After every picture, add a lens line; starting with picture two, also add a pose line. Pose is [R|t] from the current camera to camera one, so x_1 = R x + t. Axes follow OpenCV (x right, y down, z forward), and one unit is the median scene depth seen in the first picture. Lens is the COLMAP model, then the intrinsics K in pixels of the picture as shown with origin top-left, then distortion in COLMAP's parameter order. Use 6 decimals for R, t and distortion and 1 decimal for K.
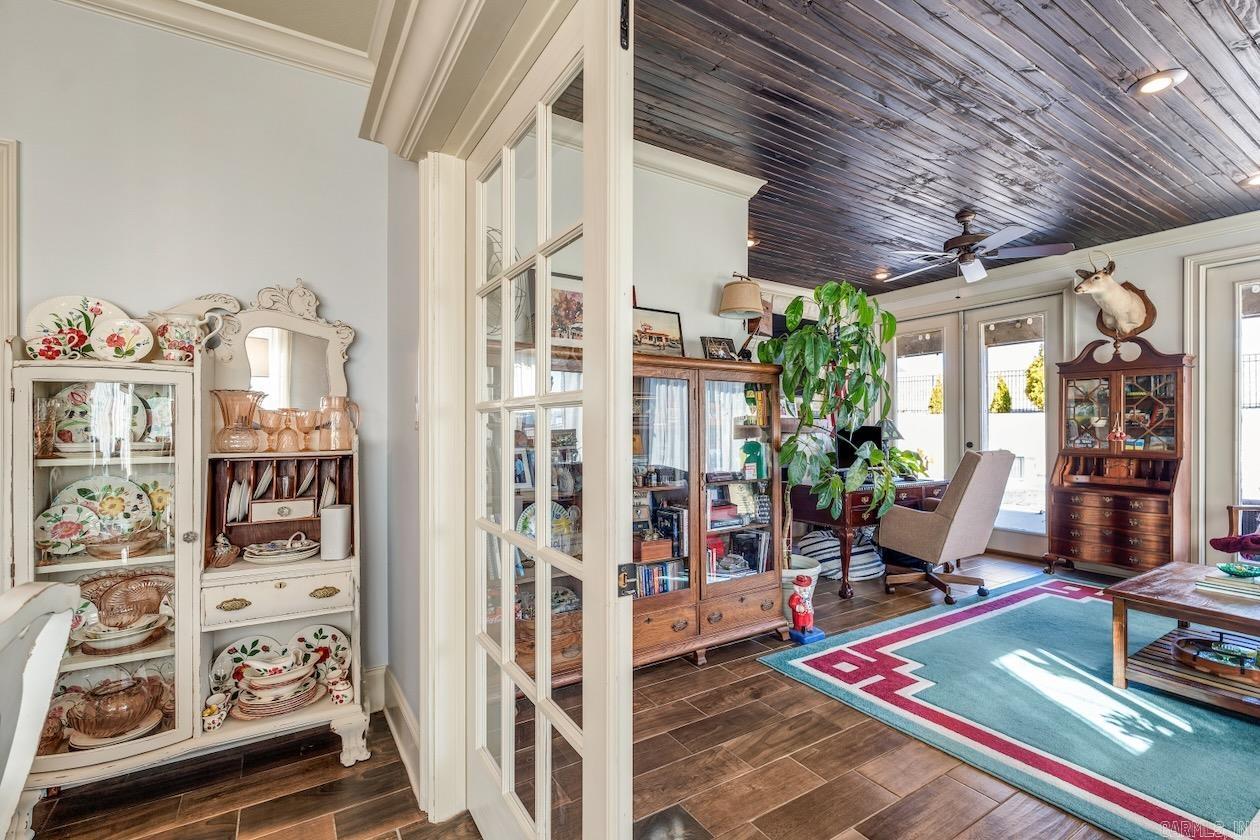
lens RADIAL K [[556.4, 0, 630.8], [0, 556.4, 423.5], [0, 0, 1]] dist [0.000827, -0.001625]
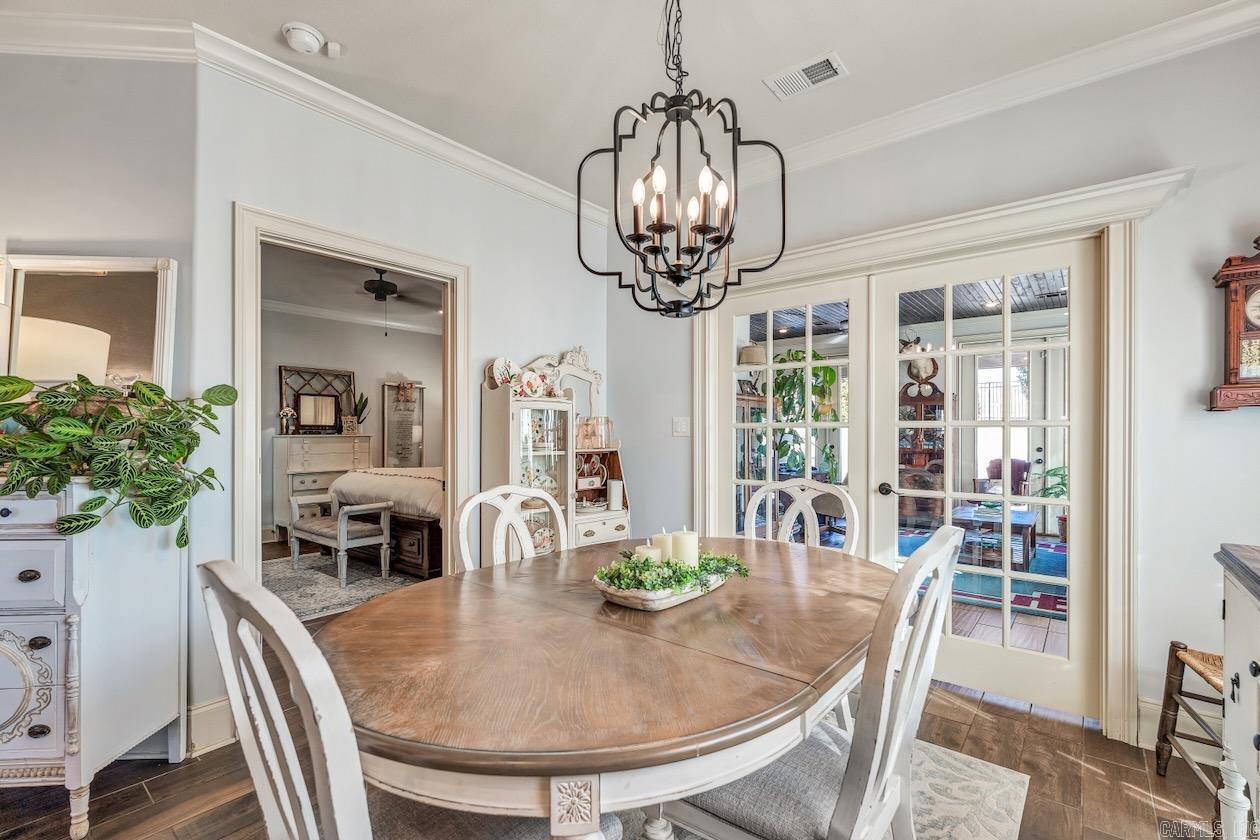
lens RADIAL K [[556.4, 0, 634.5], [0, 556.4, 430.0], [0, 0, 1]] dist [0.000827, -0.001625]
pose [[0.946487, 0.004623, 0.322710, -1.062703], [-0.004155, 0.999989, -0.002140, -0.003773], [-0.322716, 0.000685, 0.946496, -0.684566]]
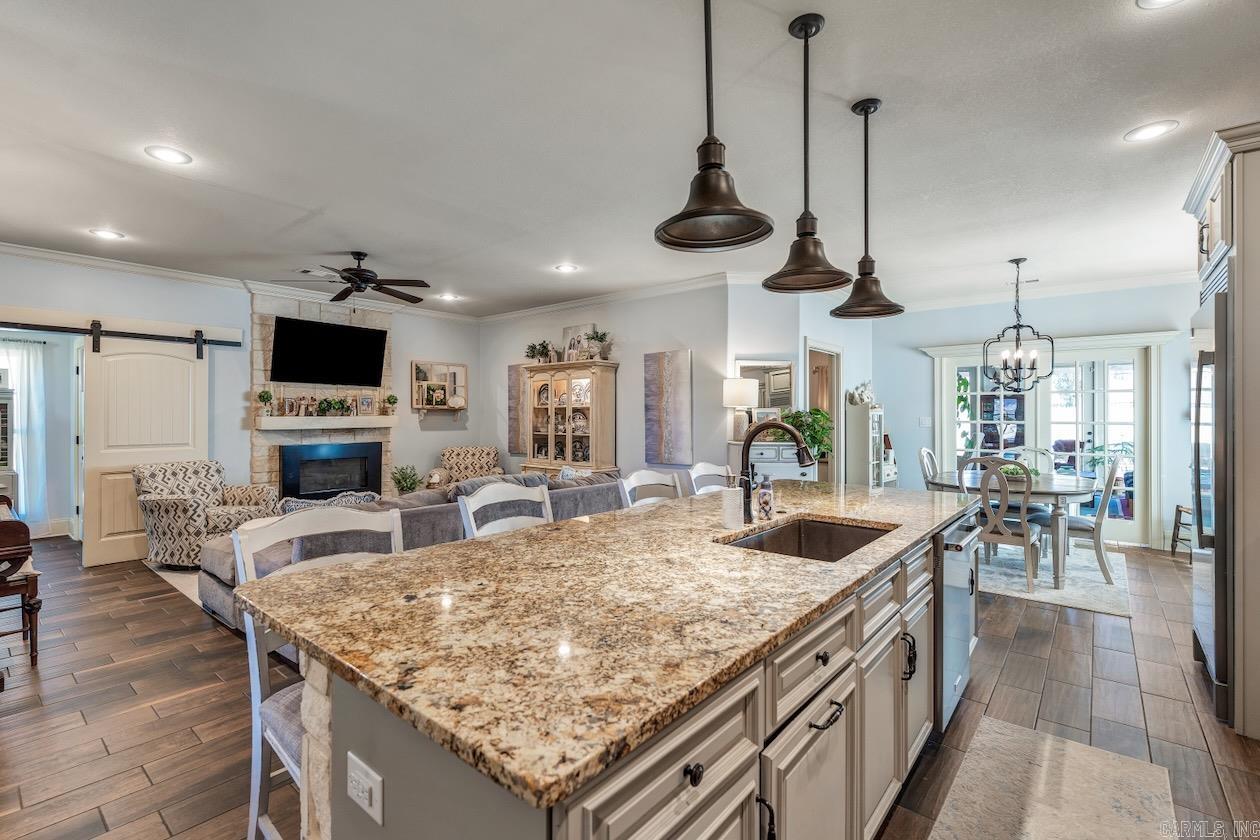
lens RADIAL K [[556.4, 0, 616.7], [0, 556.4, 411.7], [0, 0, 1]] dist [0.000827, -0.001625]
pose [[0.953019, 0.009115, 0.302773, -3.248764], [-0.006845, 0.999940, -0.008556, -0.043499], [-0.302833, 0.006082, 0.953024, -1.805787]]
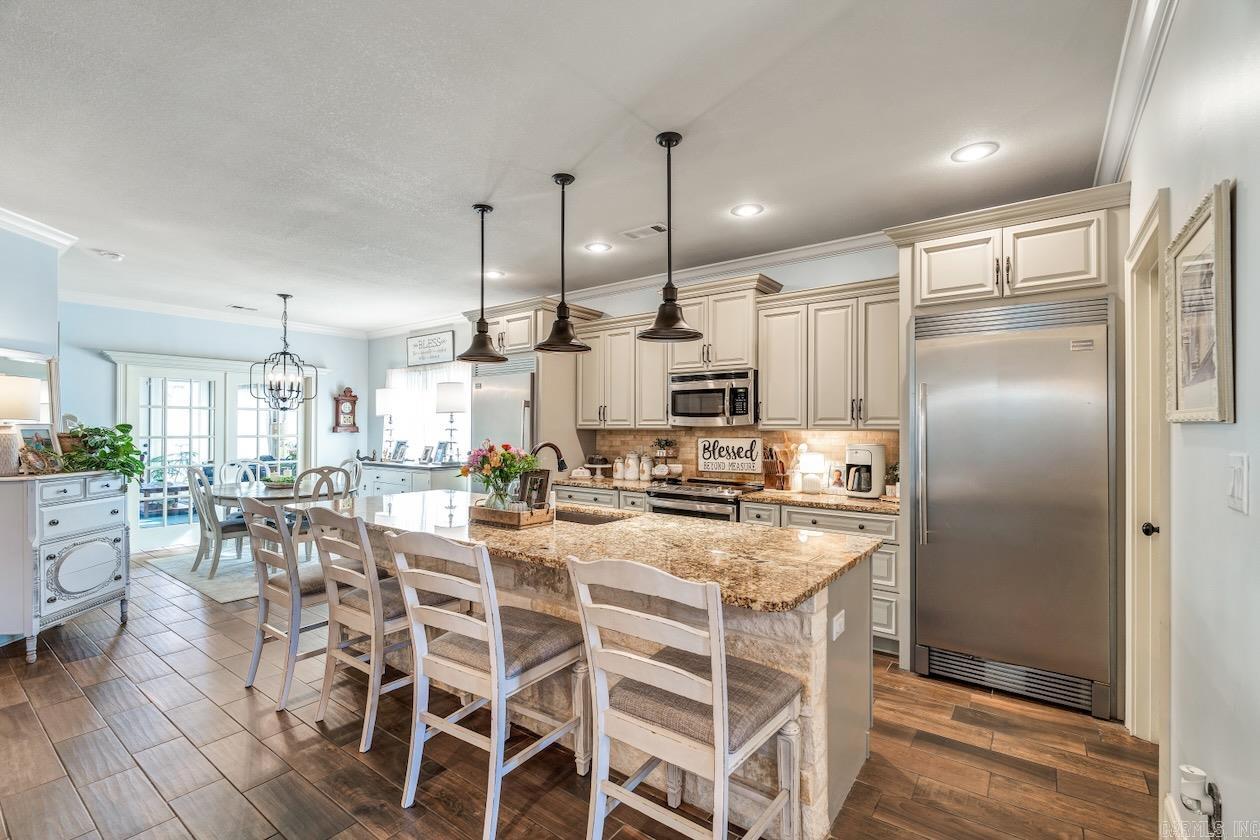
lens RADIAL K [[556.4, 0, 629.0], [0, 556.4, 424.5], [0, 0, 1]] dist [0.000827, -0.001625]
pose [[-0.362365, 0.008341, 0.931999, -4.098389], [0.000207, 0.999961, -0.008869, -0.070152], [-0.932036, -0.003021, -0.362353, -0.572695]]
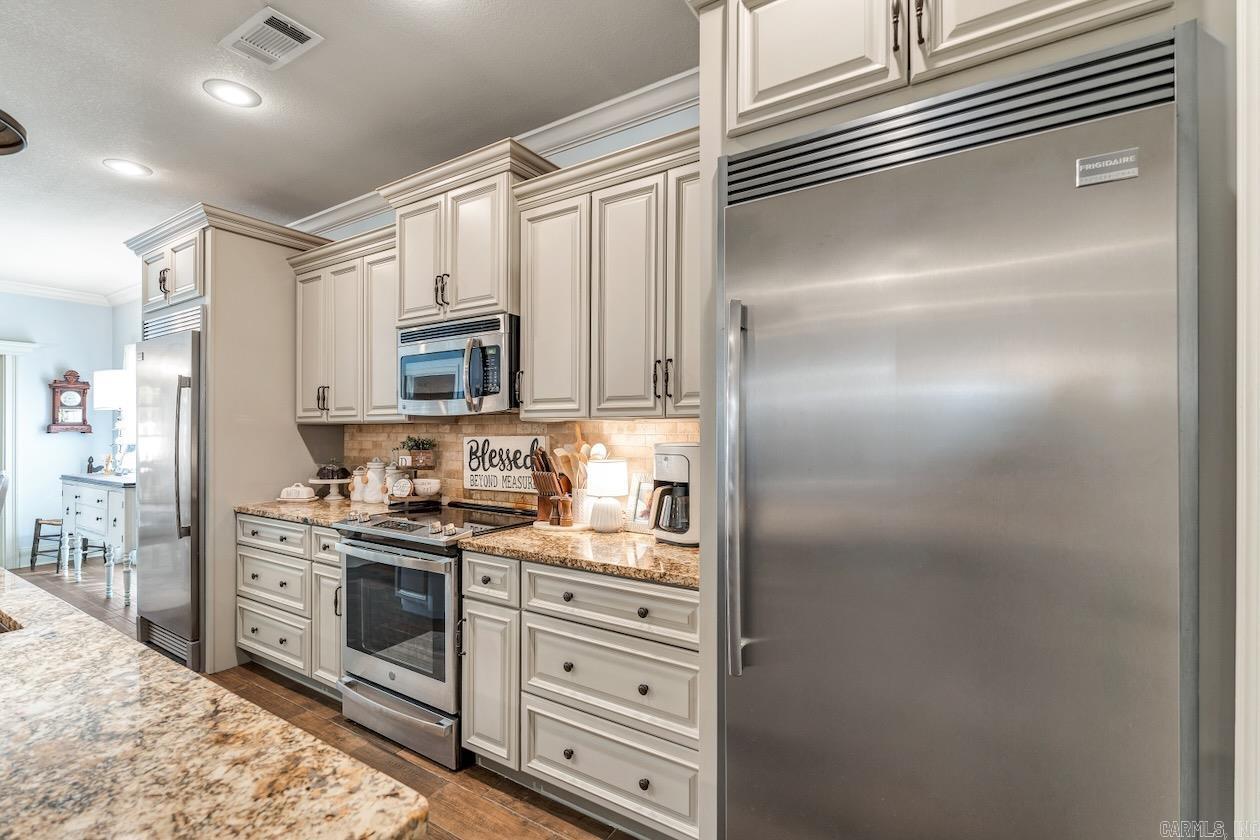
lens RADIAL K [[556.4, 0, 629.6], [0, 556.4, 430.6], [0, 0, 1]] dist [0.000827, -0.001625]
pose [[-0.435827, 0.005095, 0.900016, -3.510572], [0.002999, 0.999987, -0.004208, -0.040607], [-0.900025, 0.000865, -0.435837, -1.469157]]
